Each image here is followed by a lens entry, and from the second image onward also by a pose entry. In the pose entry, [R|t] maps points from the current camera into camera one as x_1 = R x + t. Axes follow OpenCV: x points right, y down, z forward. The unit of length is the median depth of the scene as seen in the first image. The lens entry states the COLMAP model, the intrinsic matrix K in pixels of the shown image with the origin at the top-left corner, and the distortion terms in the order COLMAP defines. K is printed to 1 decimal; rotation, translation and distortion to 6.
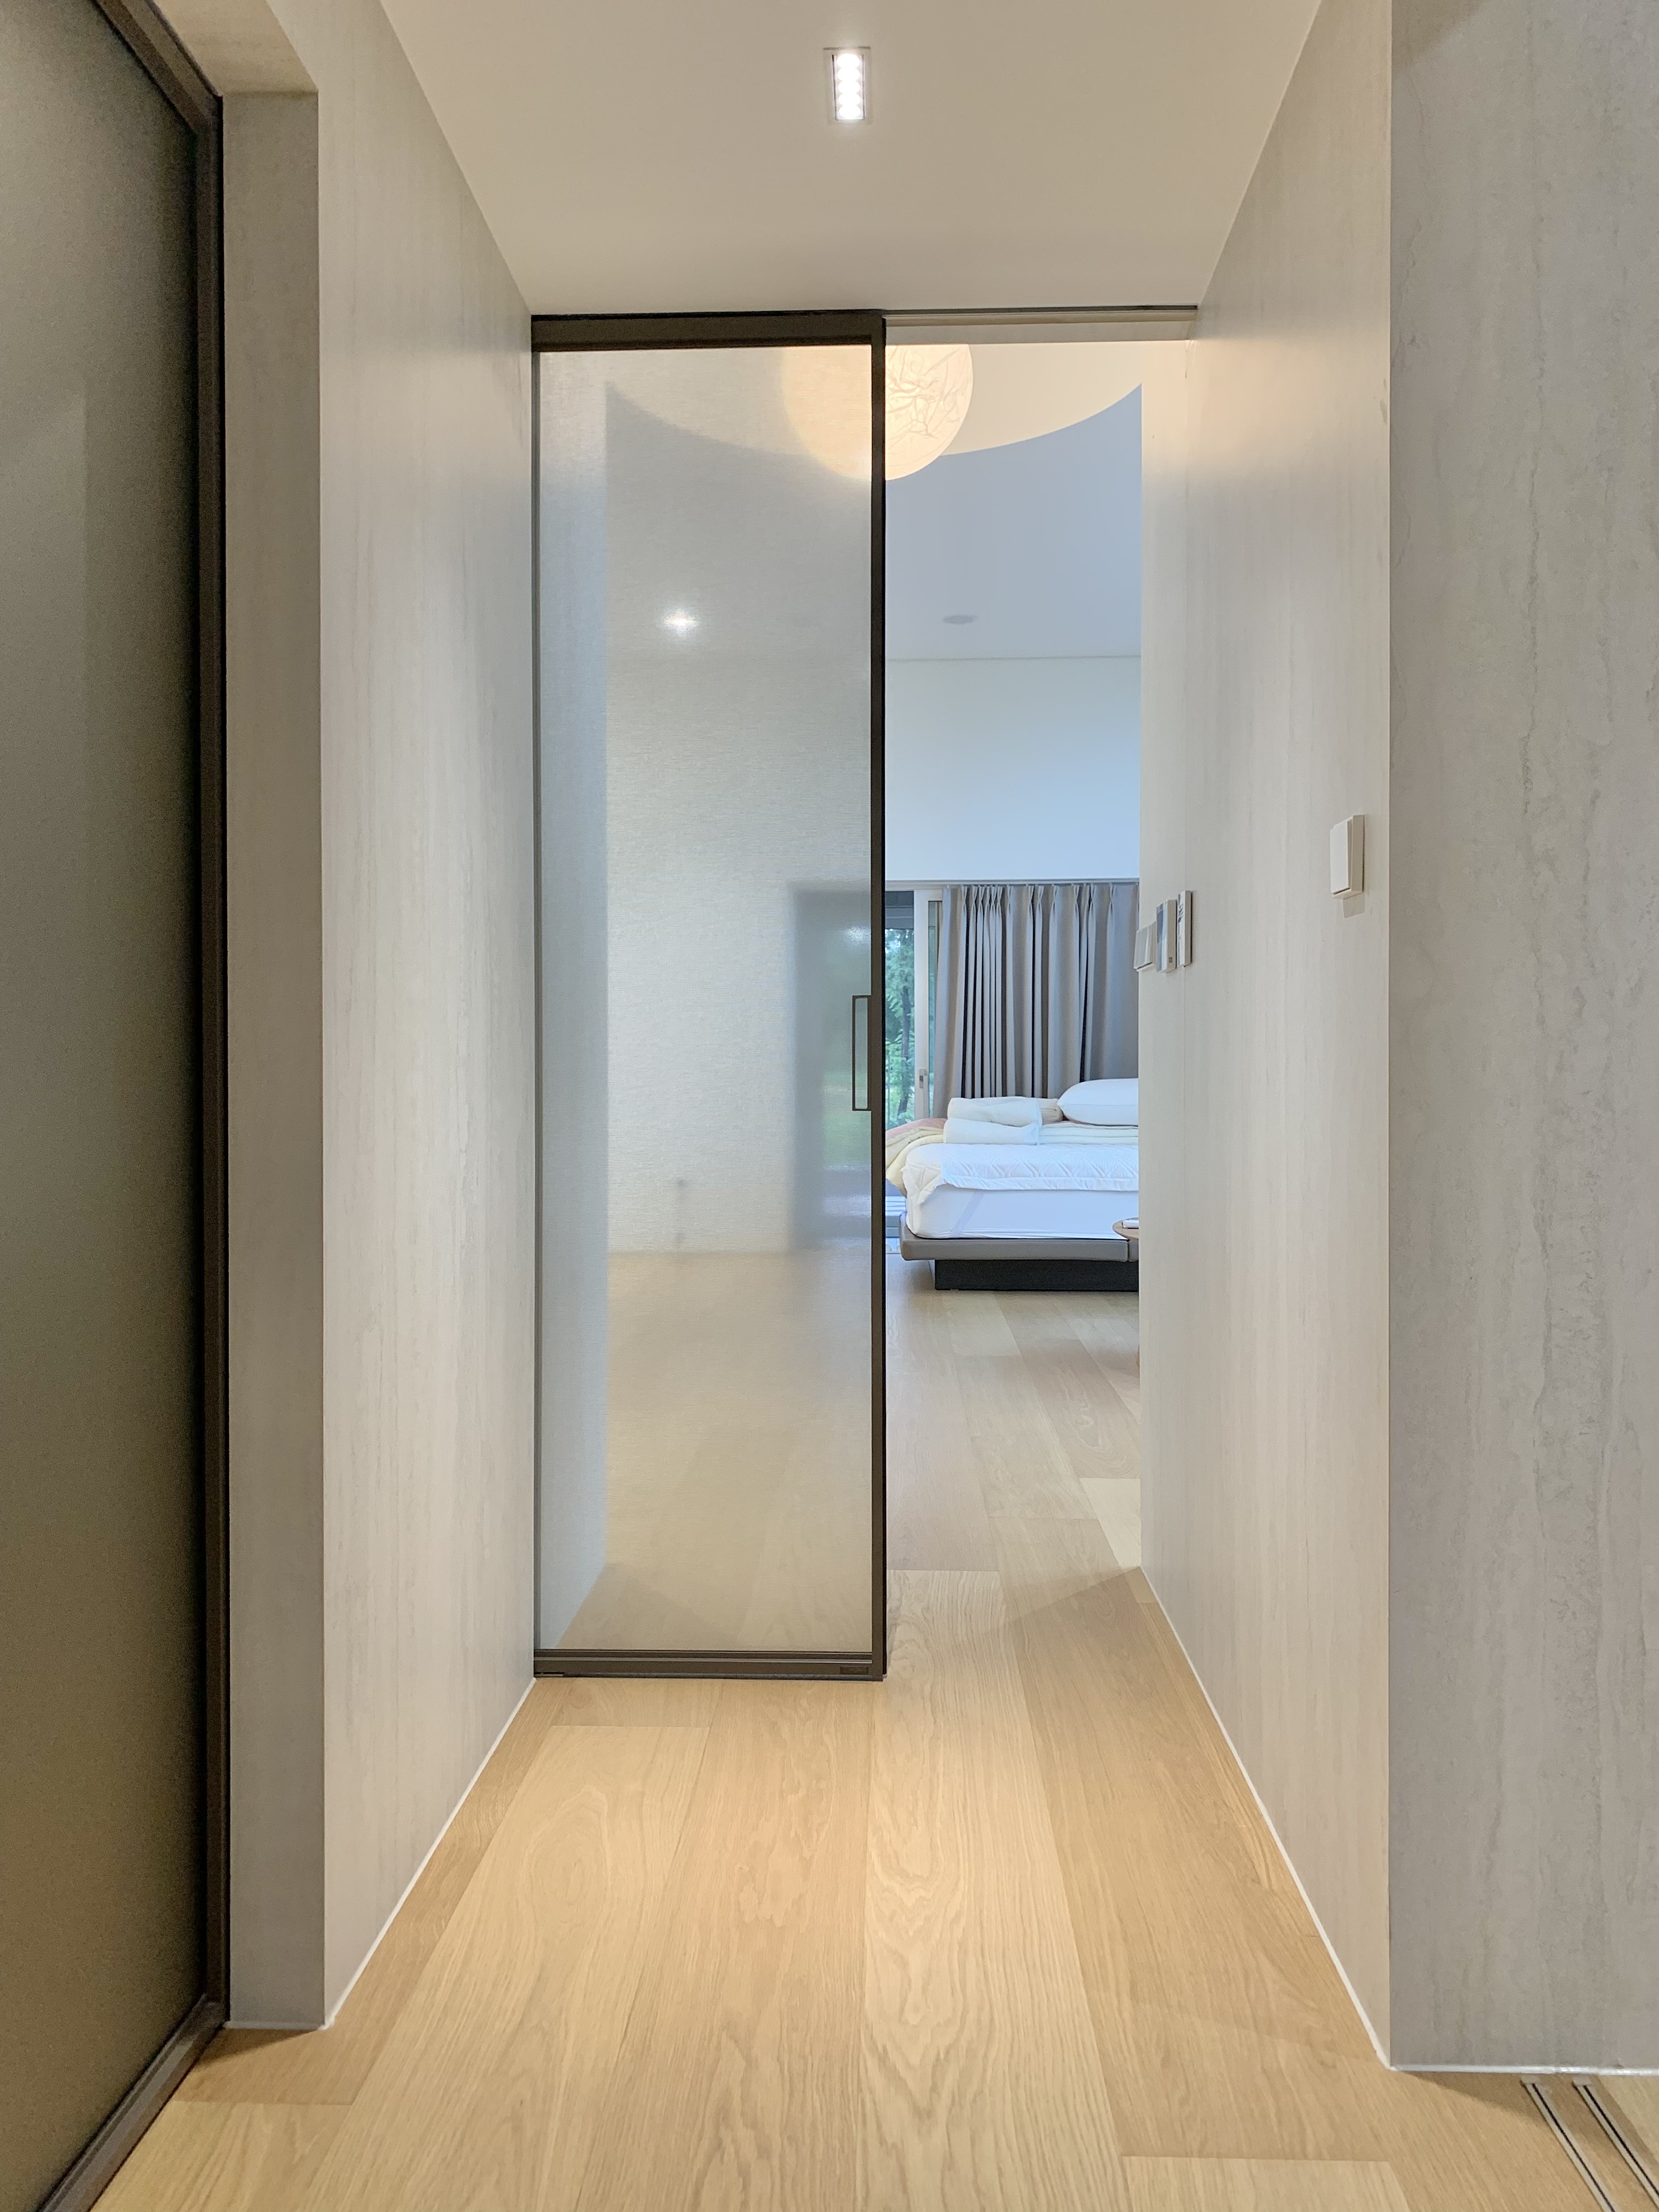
lens RADIAL K [[1703.1, 0, 829.2], [0, 1703.1, 1023.8], [0, 0, 1]] dist [0.039361, -0.000097]
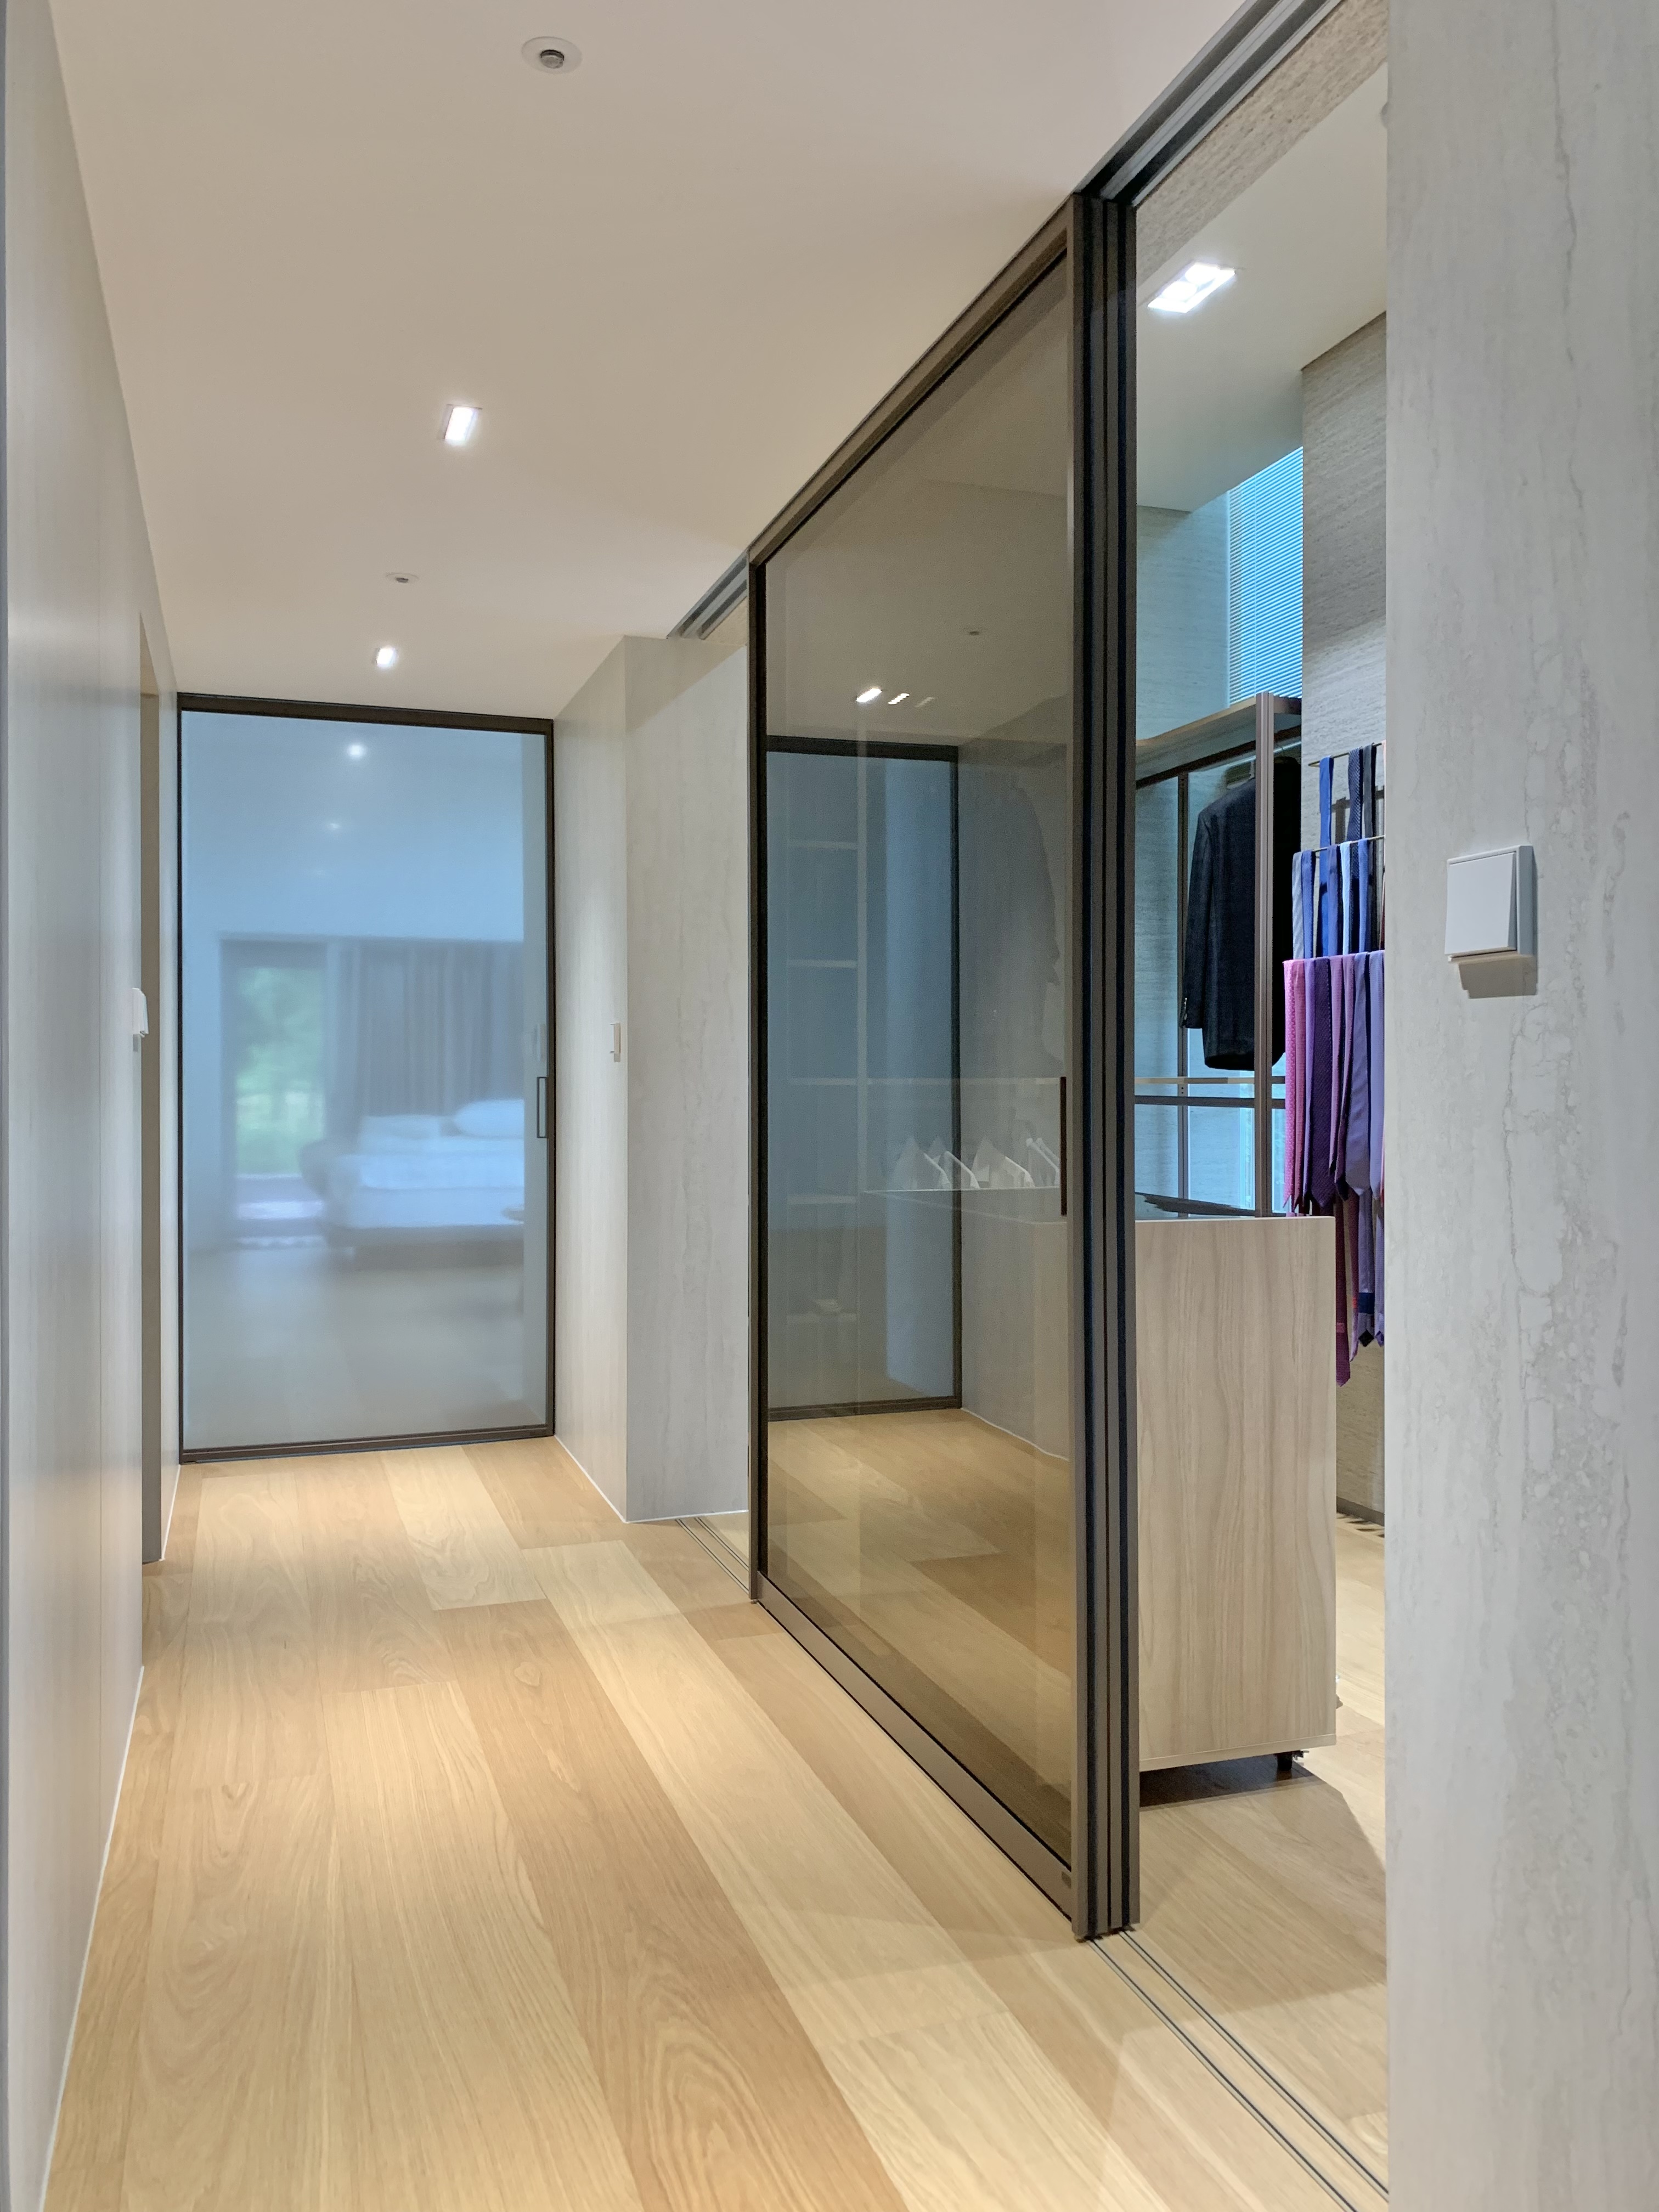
lens RADIAL K [[1752.4, 0, 834.7], [0, 1752.4, 1088.0], [0, 0, 1]] dist [0.050301, 0.003632]
pose [[0.934441, -0.006343, 0.356061, -0.246731], [-0.007002, 0.999321, 0.036178, -0.100340], [-0.356049, -0.036299, 0.933762, -1.212937]]
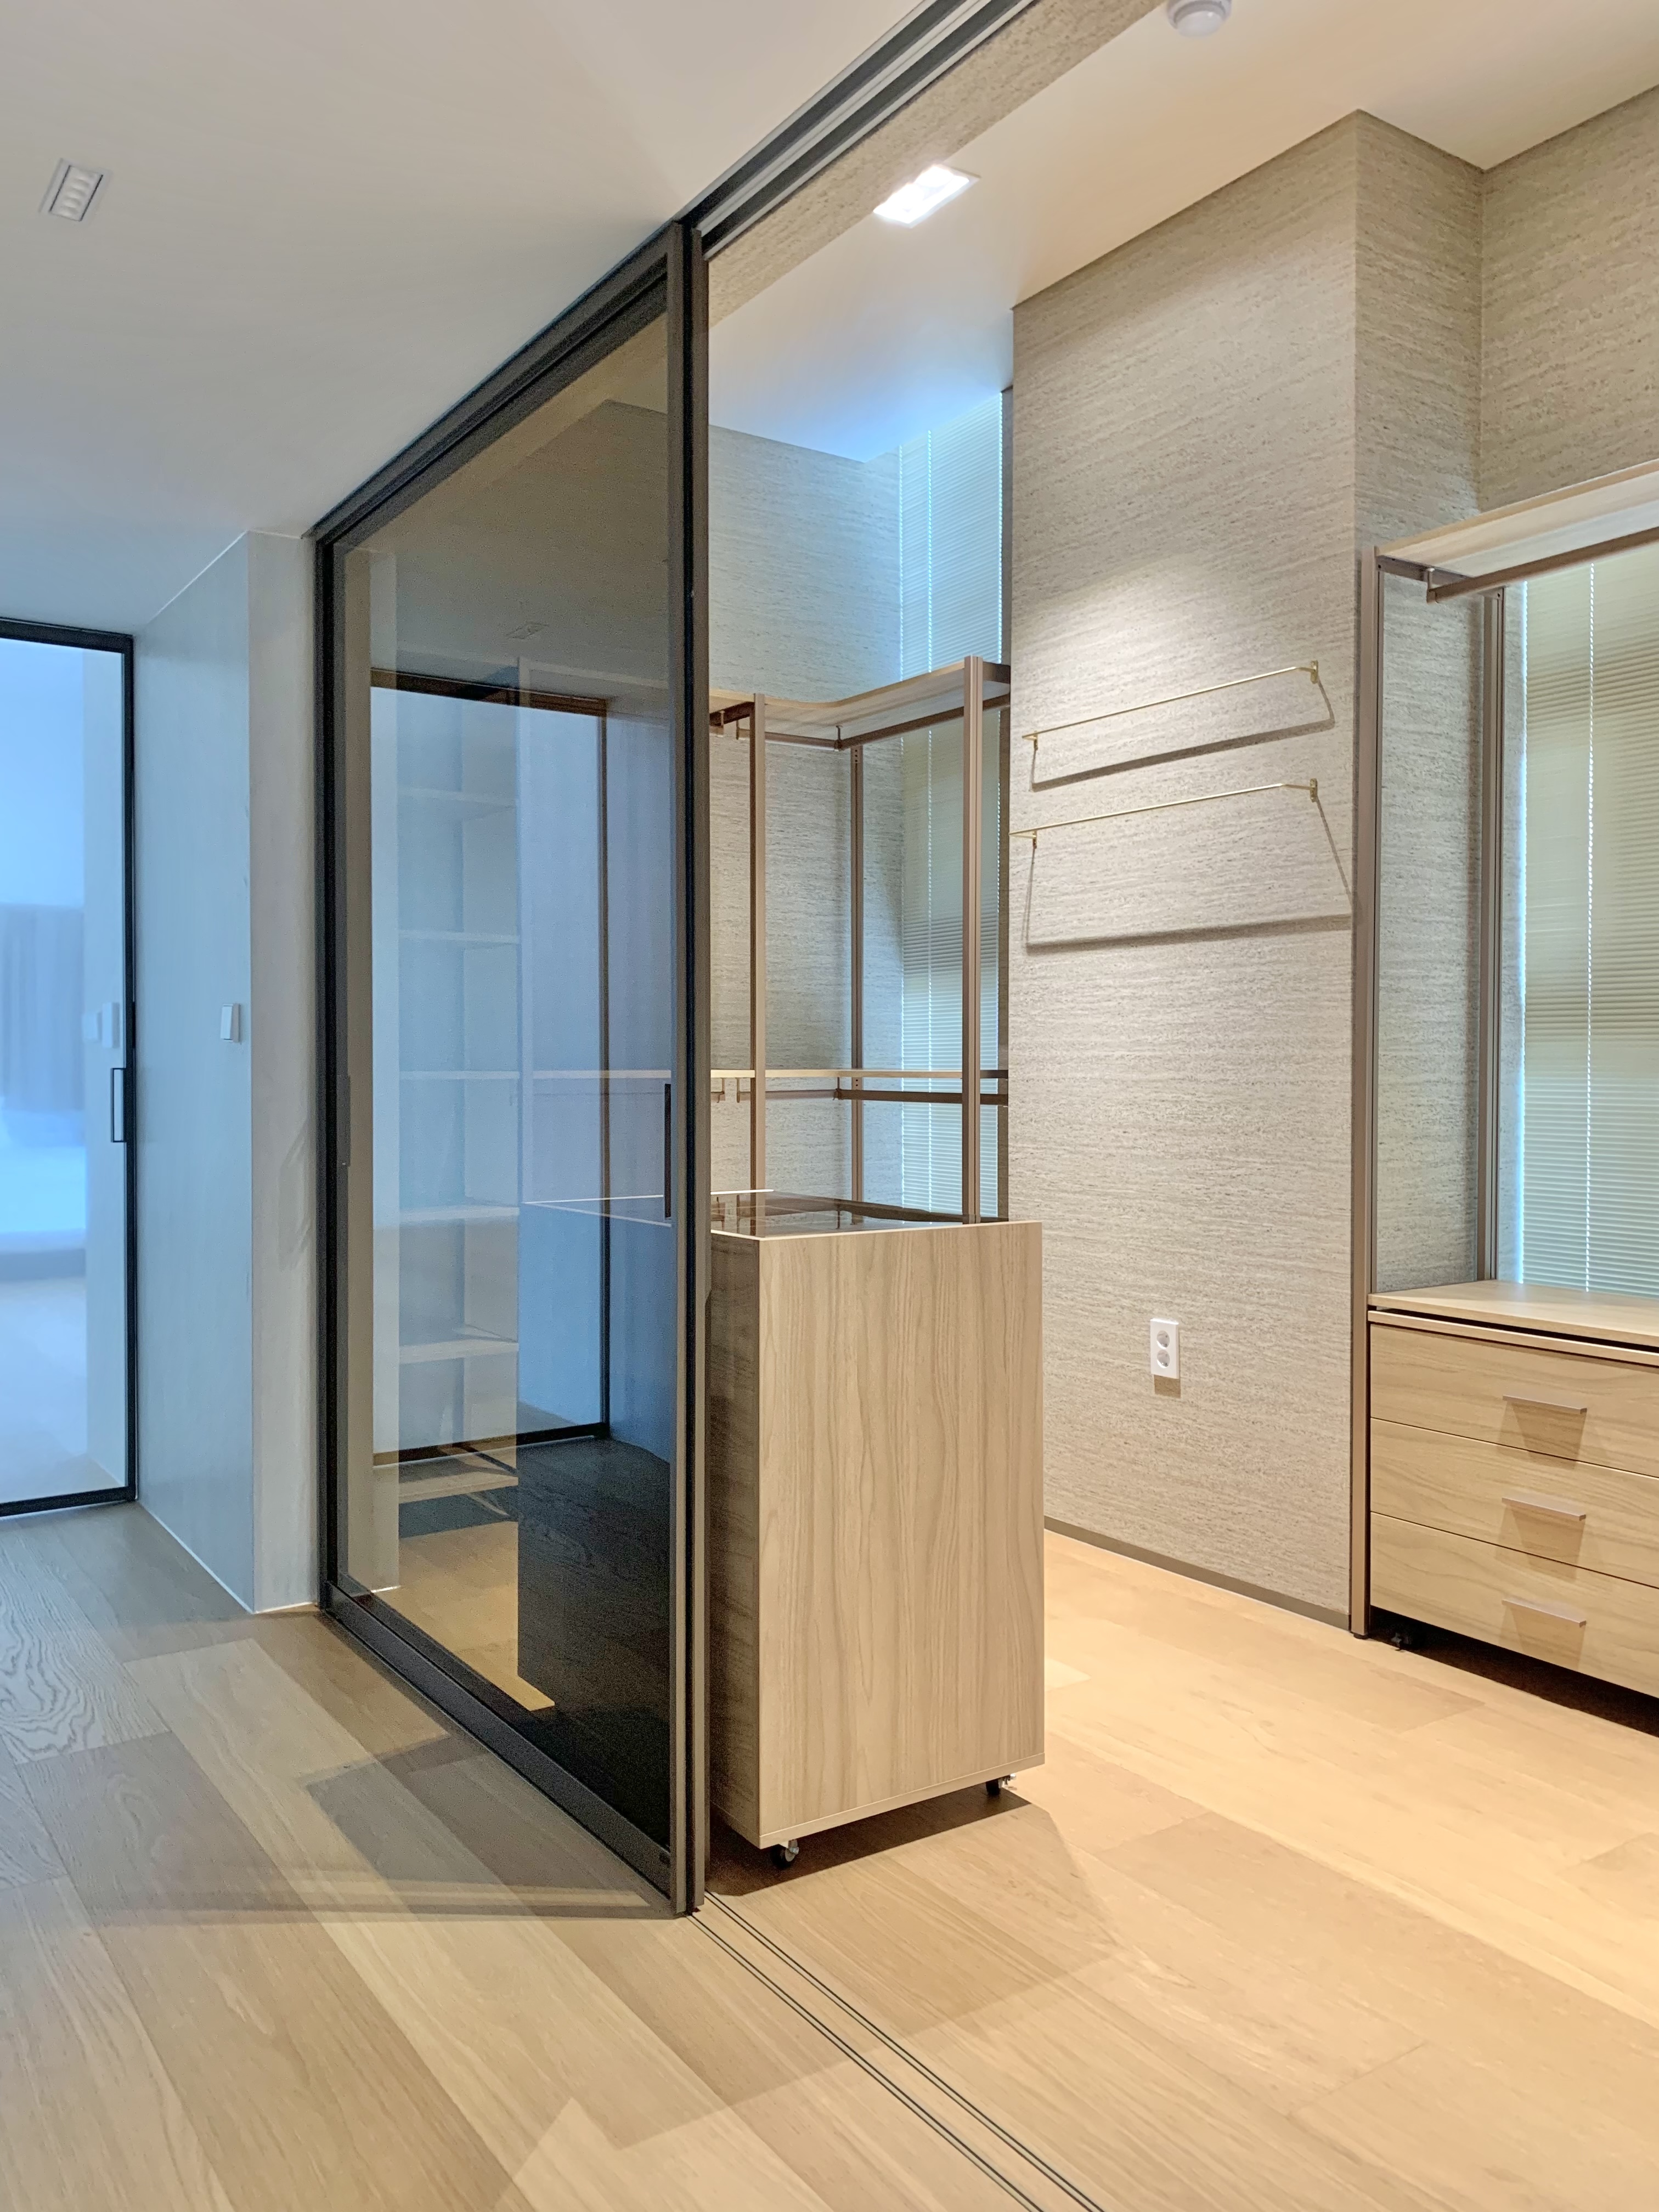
lens RADIAL K [[1712.1, 0, 914.1], [0, 1712.1, 1118.4], [0, 0, 1]] dist [0.049995, -0.107827]
pose [[0.796694, -0.021613, 0.603997, -0.231909], [-0.015614, 0.998291, 0.056318, -0.092450], [-0.604182, -0.054299, 0.794994, -0.897388]]
